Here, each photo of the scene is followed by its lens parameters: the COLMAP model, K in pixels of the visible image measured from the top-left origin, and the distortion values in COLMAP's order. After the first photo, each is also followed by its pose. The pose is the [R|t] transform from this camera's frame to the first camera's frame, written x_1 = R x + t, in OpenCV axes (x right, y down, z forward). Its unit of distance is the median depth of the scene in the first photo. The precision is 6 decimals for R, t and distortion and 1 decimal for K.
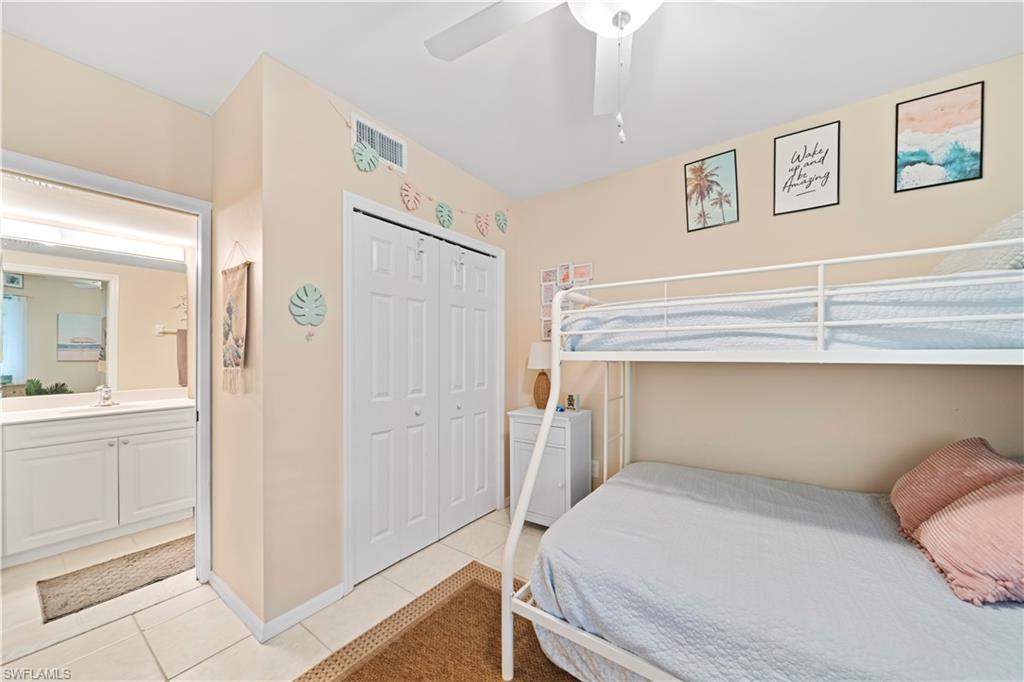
lens RADIAL K [[370.8, 0, 543.3], [0, 370.8, 352.1], [0, 0, 1]] dist [-0.001136, -0.000099]
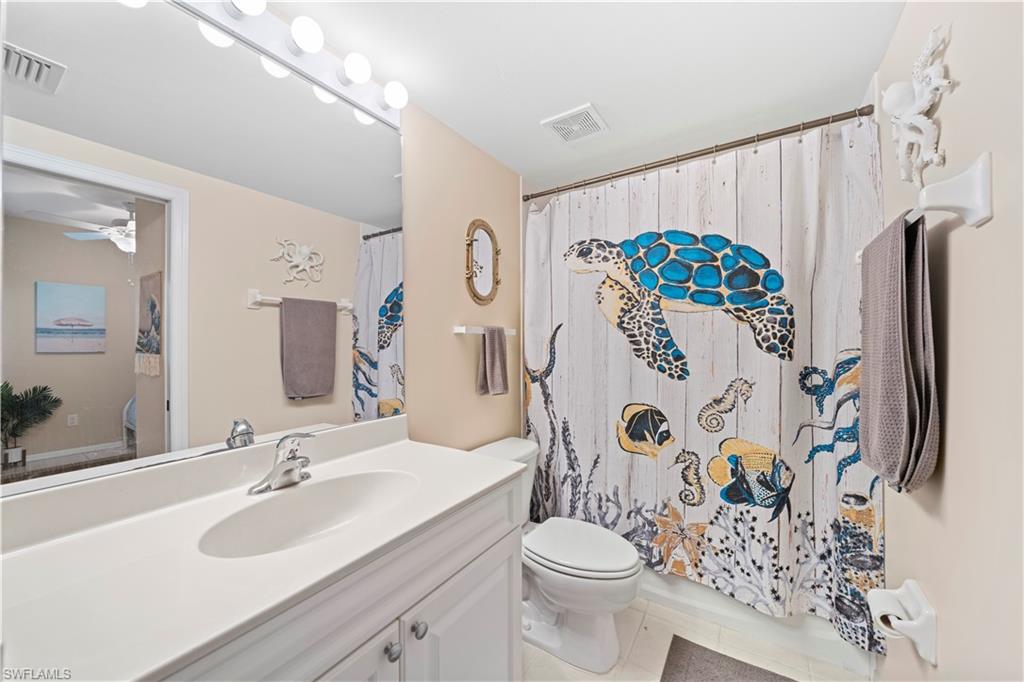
lens RADIAL K [[371.4, 0, 522.4], [0, 371.4, 340.8], [0, 0, 1]] dist [-0.000409, -0.000032]
pose [[0.999433, -0.002080, 0.033599, -1.300239], [0.002045, 0.999997, 0.001087, 0.009020], [-0.033601, -0.001018, 0.999435, 0.858546]]
